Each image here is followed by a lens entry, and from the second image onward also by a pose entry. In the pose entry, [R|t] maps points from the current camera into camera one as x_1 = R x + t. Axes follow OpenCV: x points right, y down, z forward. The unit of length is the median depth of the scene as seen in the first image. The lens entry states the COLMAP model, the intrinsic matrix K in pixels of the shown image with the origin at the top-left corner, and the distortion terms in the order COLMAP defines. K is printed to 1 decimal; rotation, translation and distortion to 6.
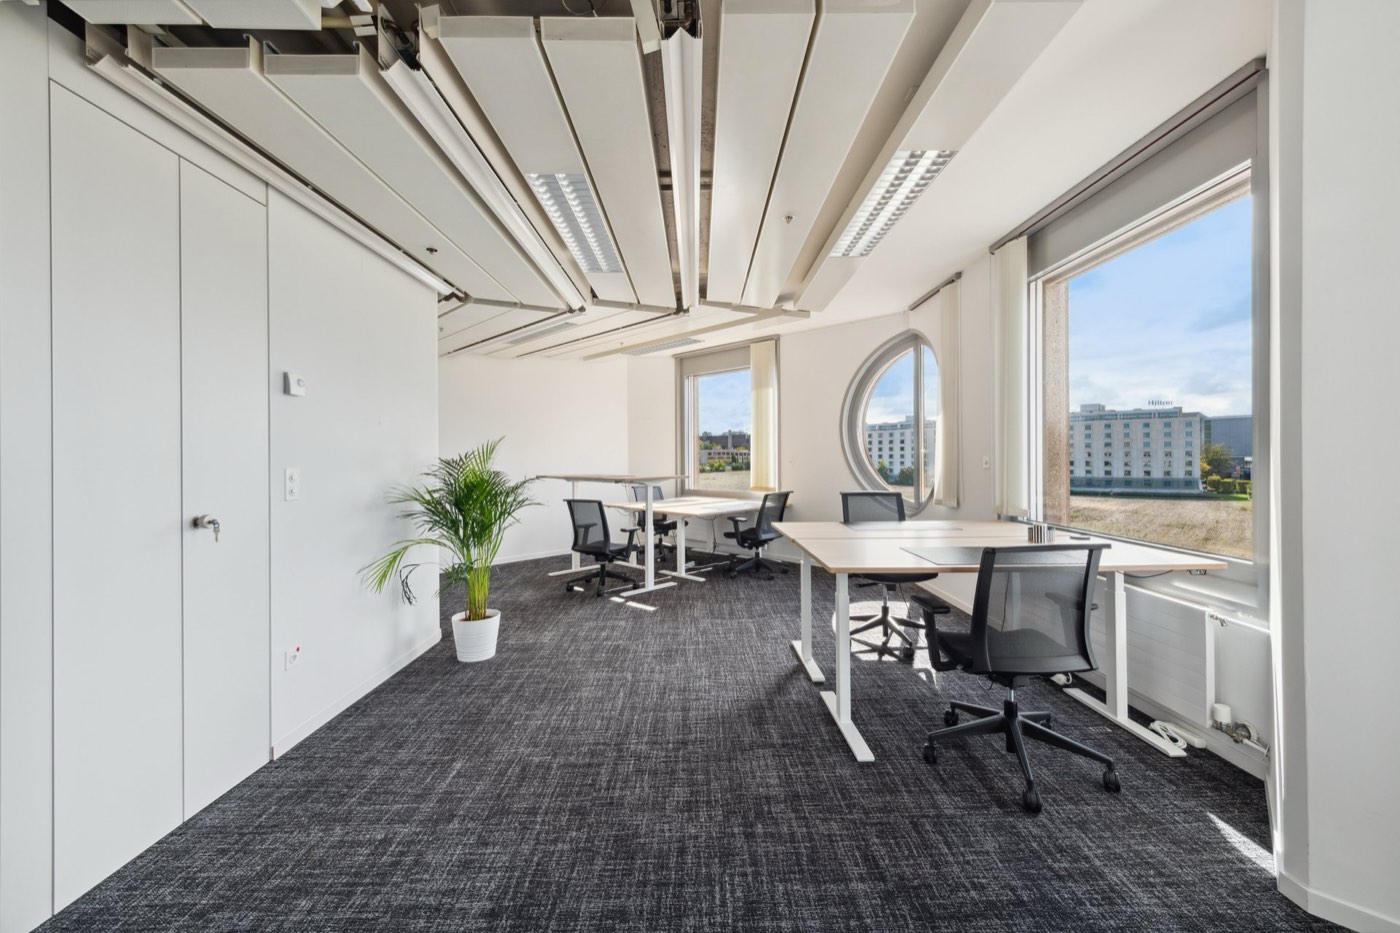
lens RADIAL K [[561.4, 0, 693.6], [0, 561.4, 464.2], [0, 0, 1]] dist [0.000279, -0.000133]
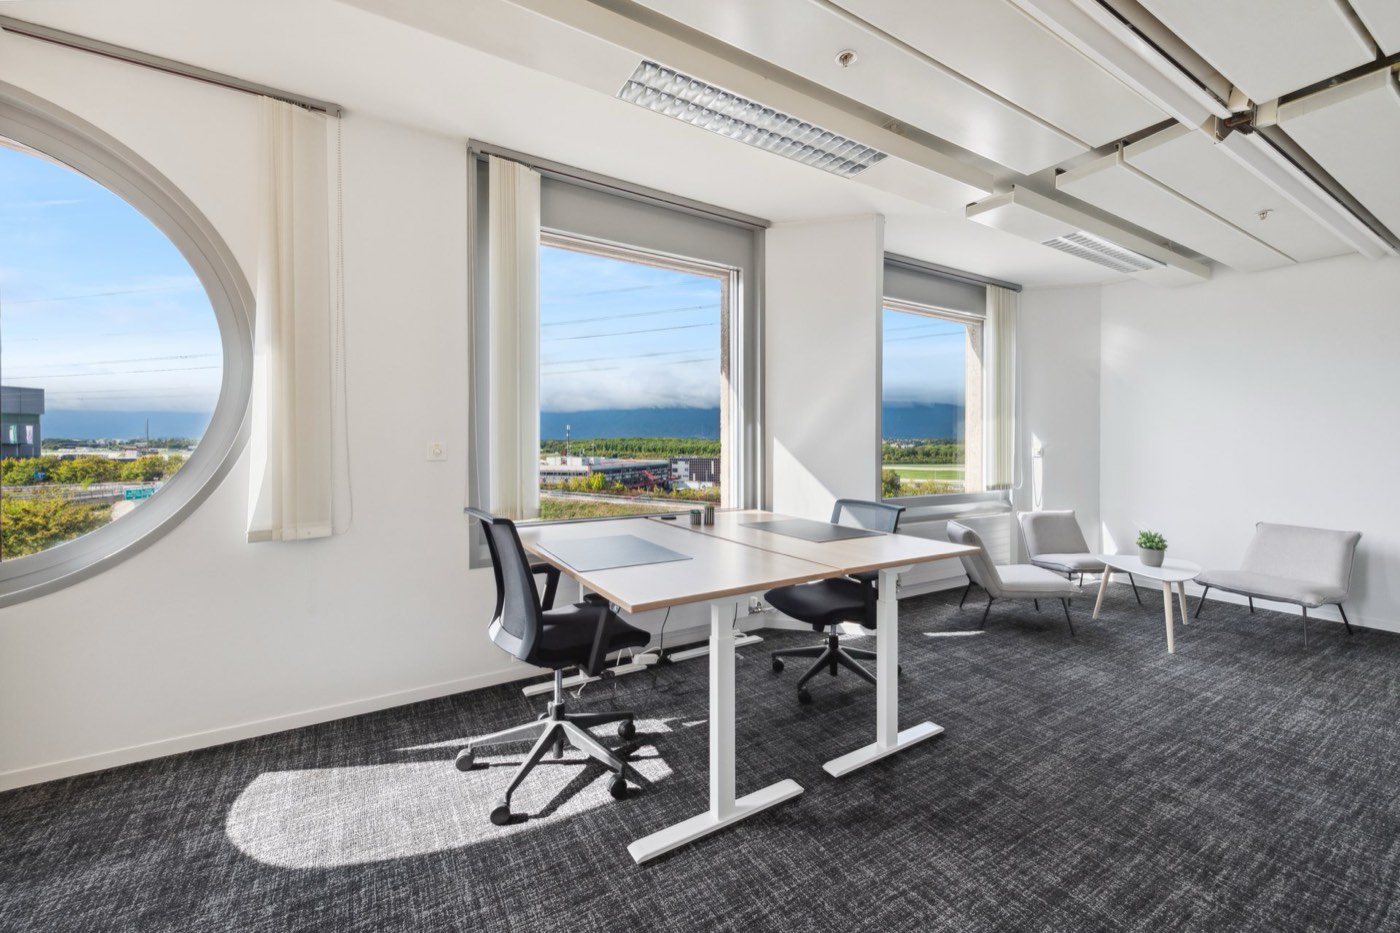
lens RADIAL K [[561.4, 0, 708.3], [0, 561.4, 461.0], [0, 0, 1]] dist [0.000279, -0.000133]
pose [[-0.524612, -0.016986, 0.851172, -0.375768], [0.014132, 0.999489, 0.028656, -0.016798], [-0.851224, 0.027062, -0.524104, 1.969264]]
